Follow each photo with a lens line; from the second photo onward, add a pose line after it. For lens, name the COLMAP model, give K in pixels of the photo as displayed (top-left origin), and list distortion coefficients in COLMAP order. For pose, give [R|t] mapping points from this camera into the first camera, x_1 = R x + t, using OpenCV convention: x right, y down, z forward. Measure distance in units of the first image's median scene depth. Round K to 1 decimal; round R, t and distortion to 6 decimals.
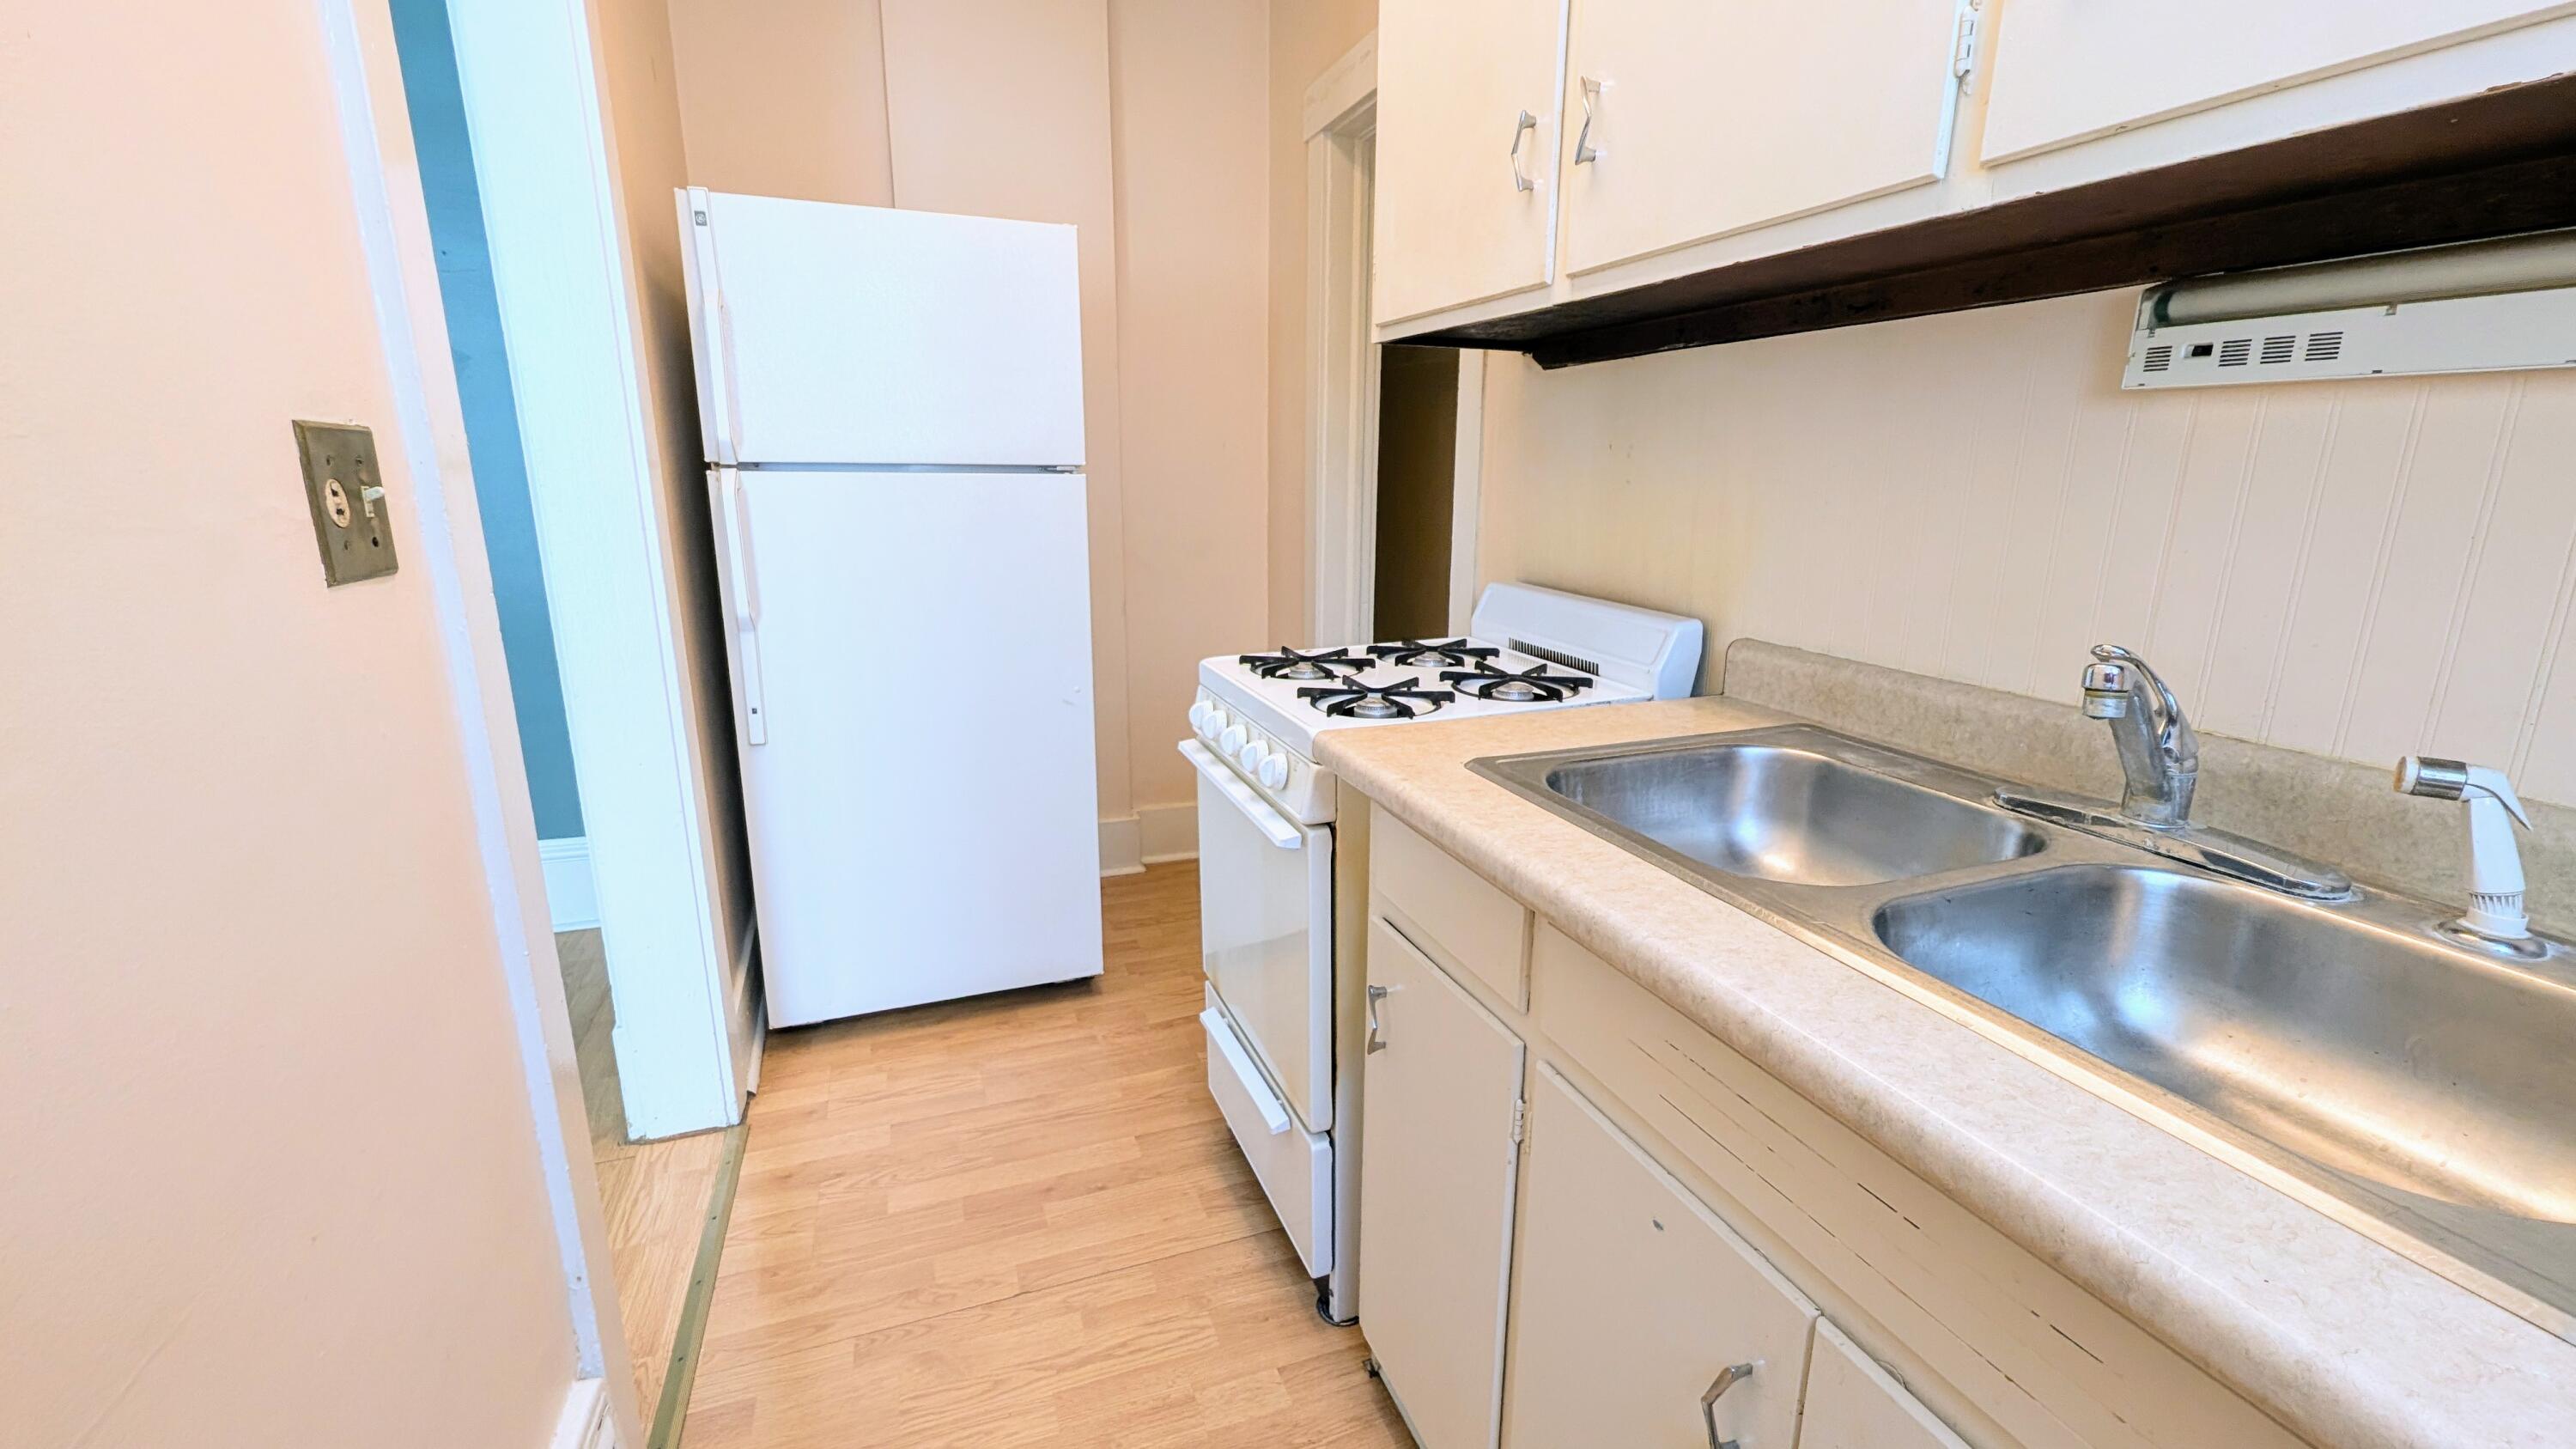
lens RADIAL K [[1050.2, 0, 1288.3], [0, 1050.2, 720.9], [0, 0, 1]] dist [-0.001463, -0.000720]
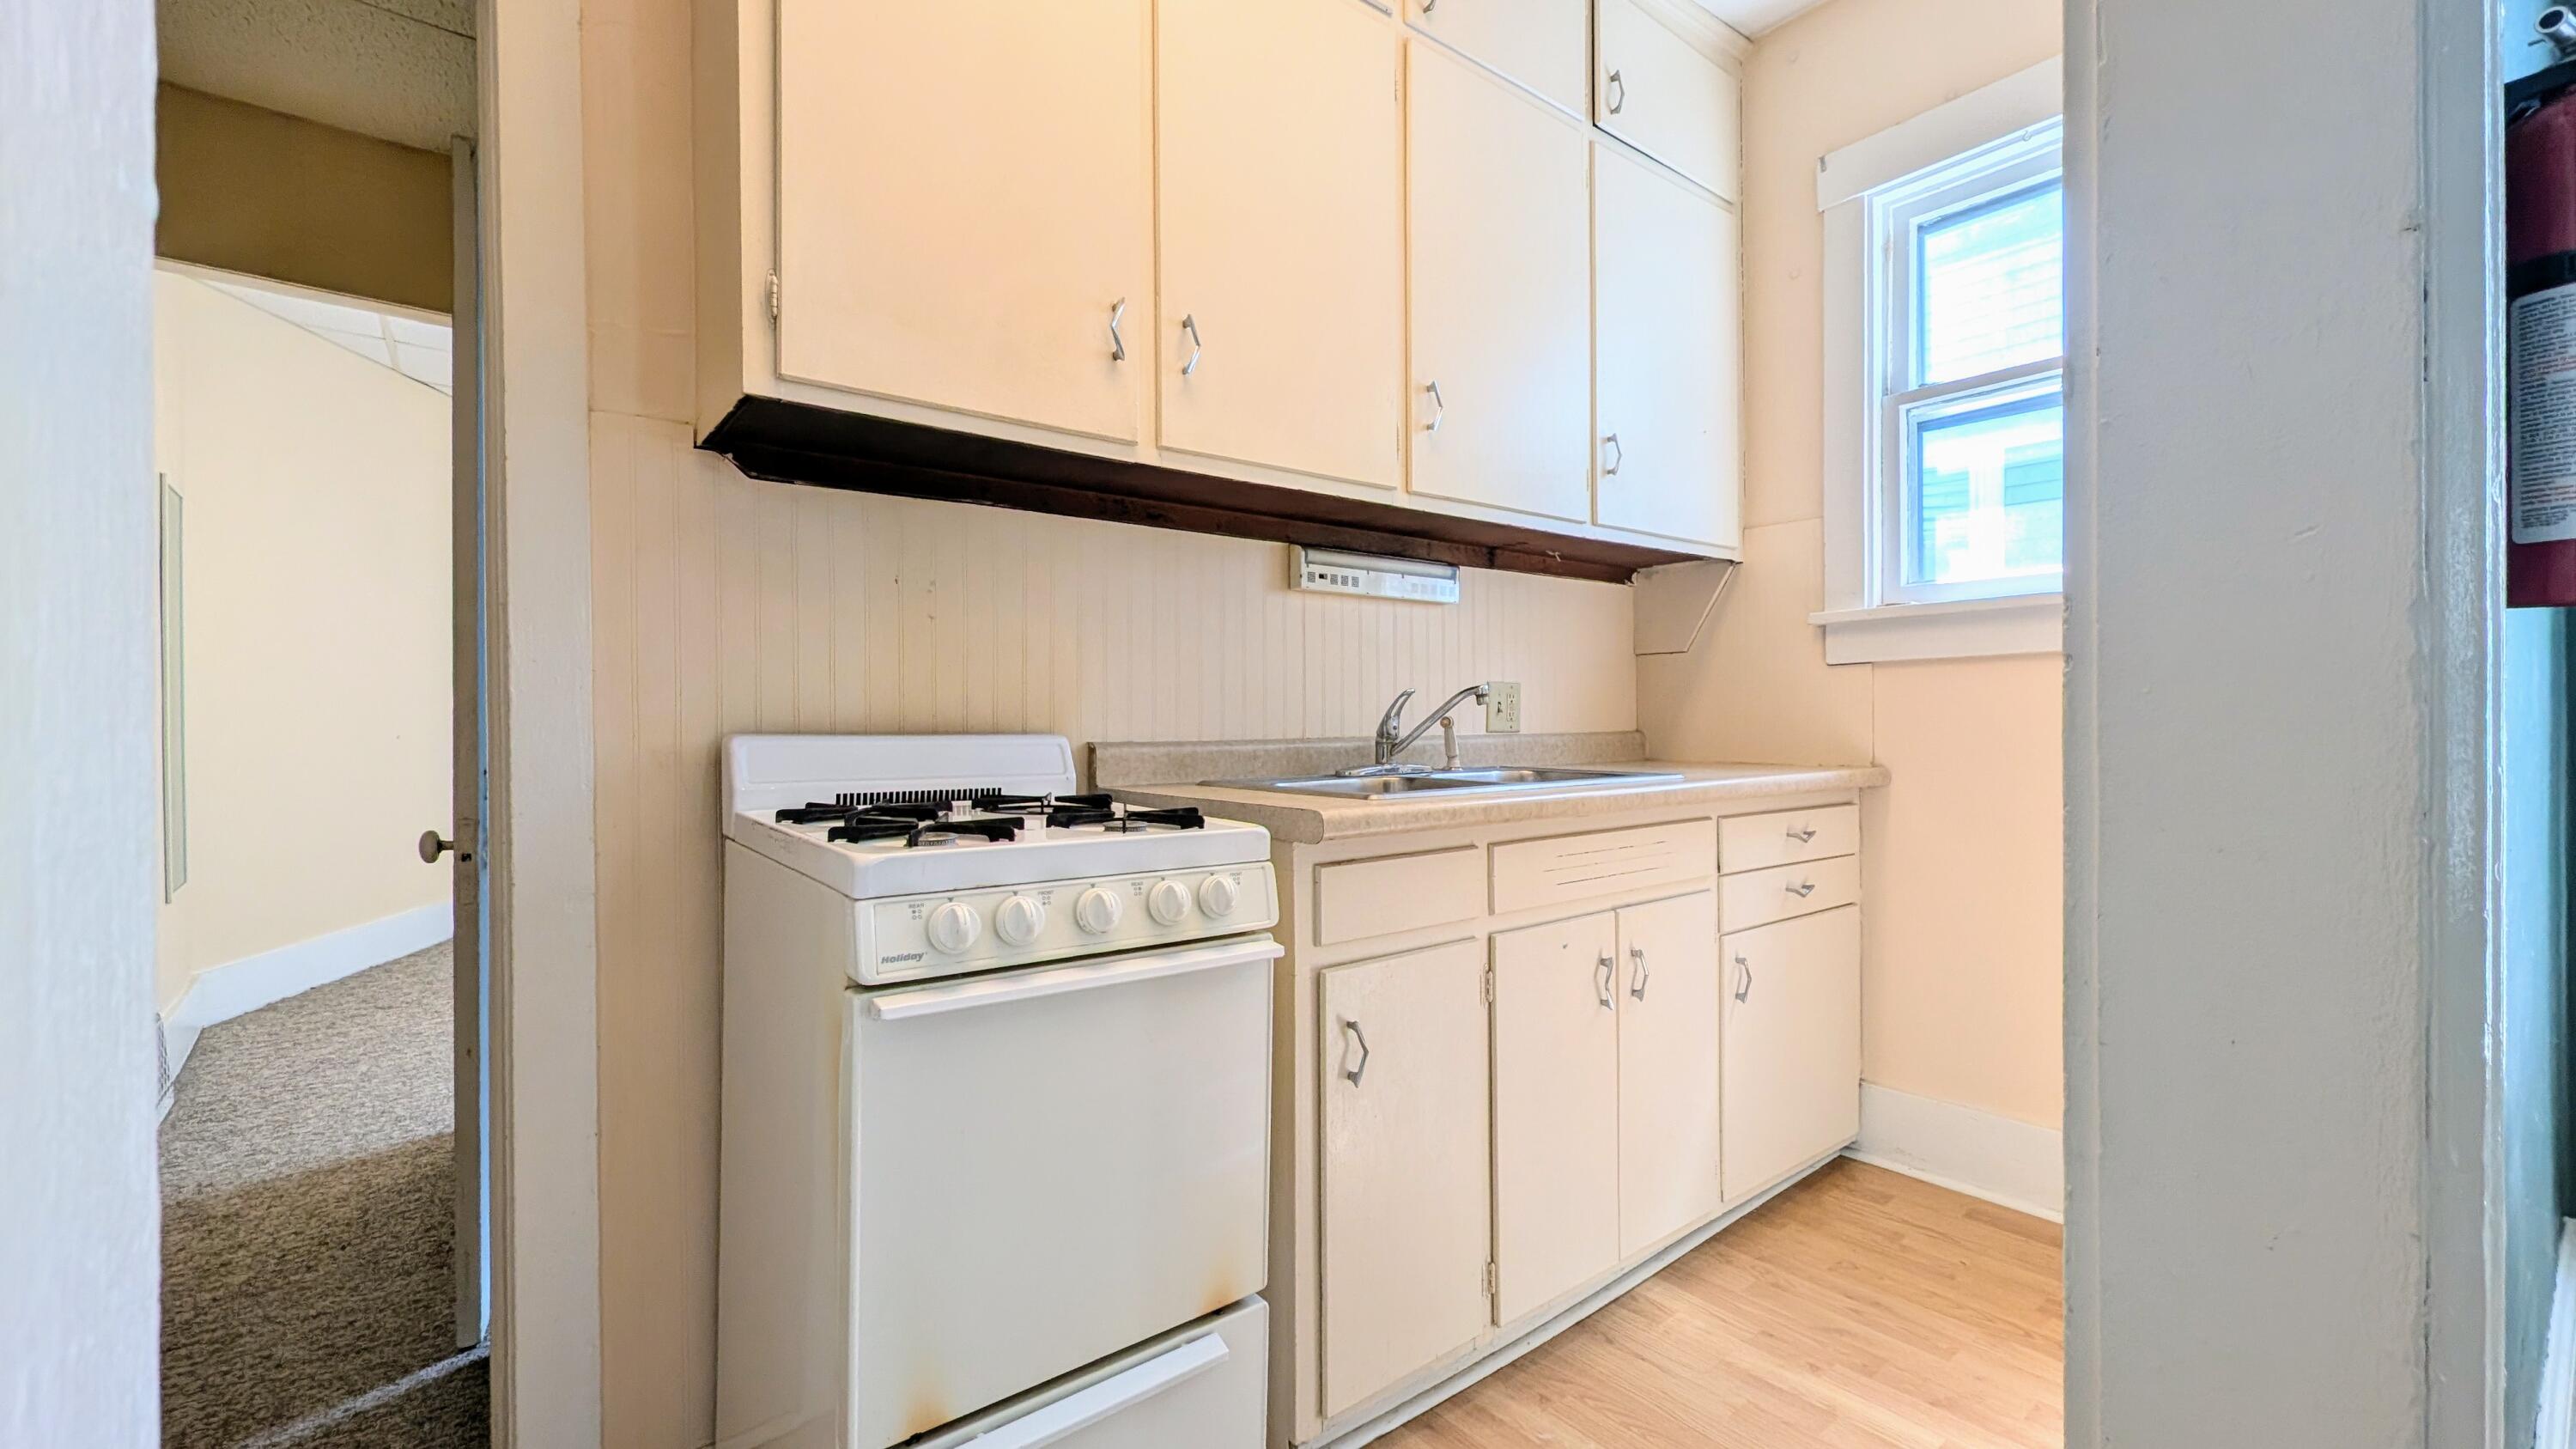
lens RADIAL K [[1050.2, 0, 1288.8], [0, 1050.2, 721.8], [0, 0, 1]] dist [-0.001463, -0.000720]
pose [[-0.302300, -0.009822, 0.953162, -1.321897], [0.228804, 0.969965, 0.082562, -0.237340], [-0.925345, 0.243046, -0.290973, 1.770887]]
